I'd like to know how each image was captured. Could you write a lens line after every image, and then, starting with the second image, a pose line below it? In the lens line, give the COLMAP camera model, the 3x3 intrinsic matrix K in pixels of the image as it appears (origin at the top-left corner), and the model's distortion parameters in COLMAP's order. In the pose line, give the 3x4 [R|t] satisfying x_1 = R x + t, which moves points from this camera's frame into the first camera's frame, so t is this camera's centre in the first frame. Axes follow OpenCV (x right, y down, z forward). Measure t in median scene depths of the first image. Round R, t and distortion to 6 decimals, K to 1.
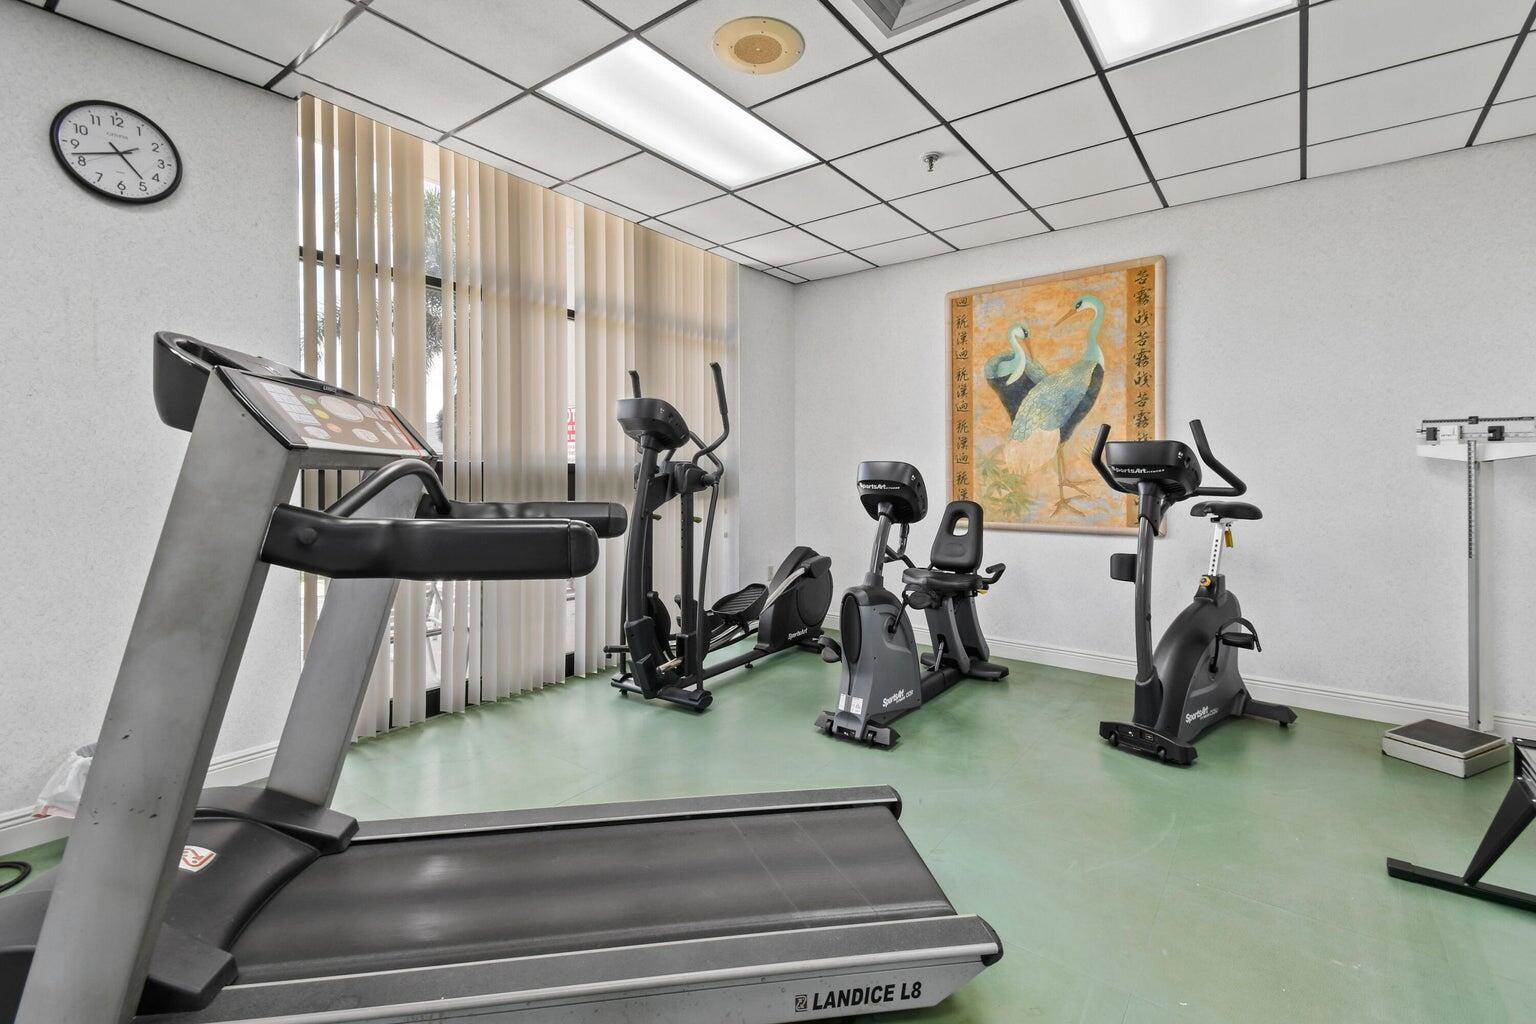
lens RADIAL K [[686.5, 0, 791.4], [0, 686.5, 470.3], [0, 0, 1]] dist [0.001933, 0.000052]
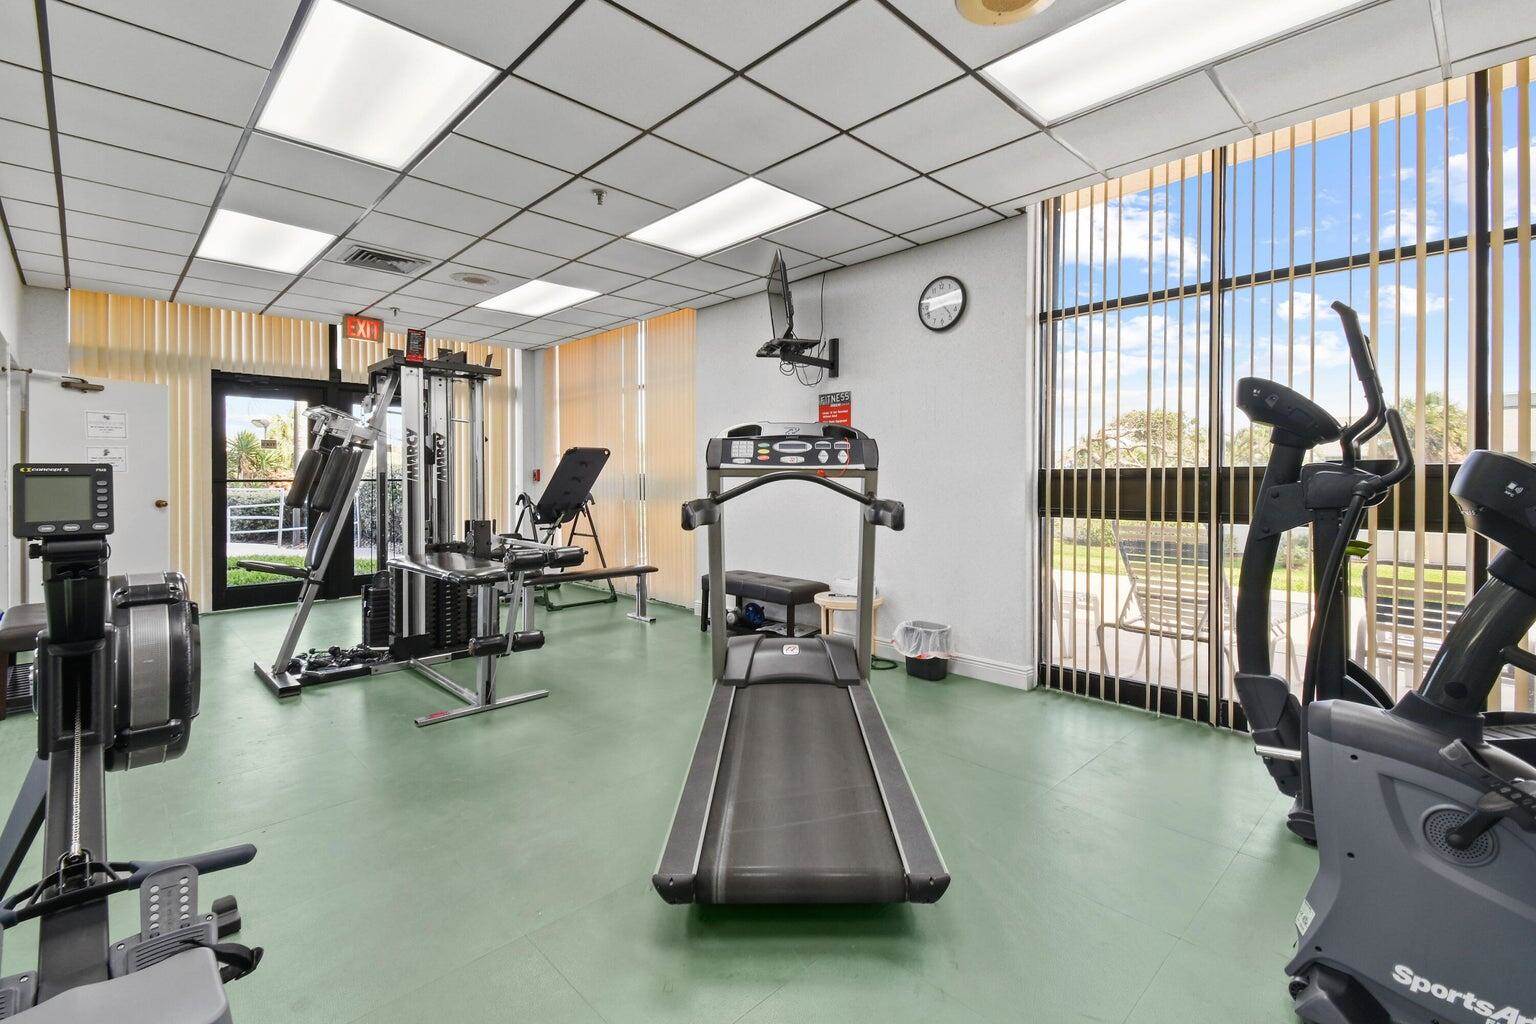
lens RADIAL K [[682.0, 0, 767.7], [0, 682.0, 484.3], [0, 0, 1]] dist [0.000899, -0.000075]
pose [[-0.176701, 0.007298, -0.984237, 0.913957], [-0.007478, 0.999934, 0.008756, 0.005740], [0.984236, 0.008907, -0.176635, 0.904522]]
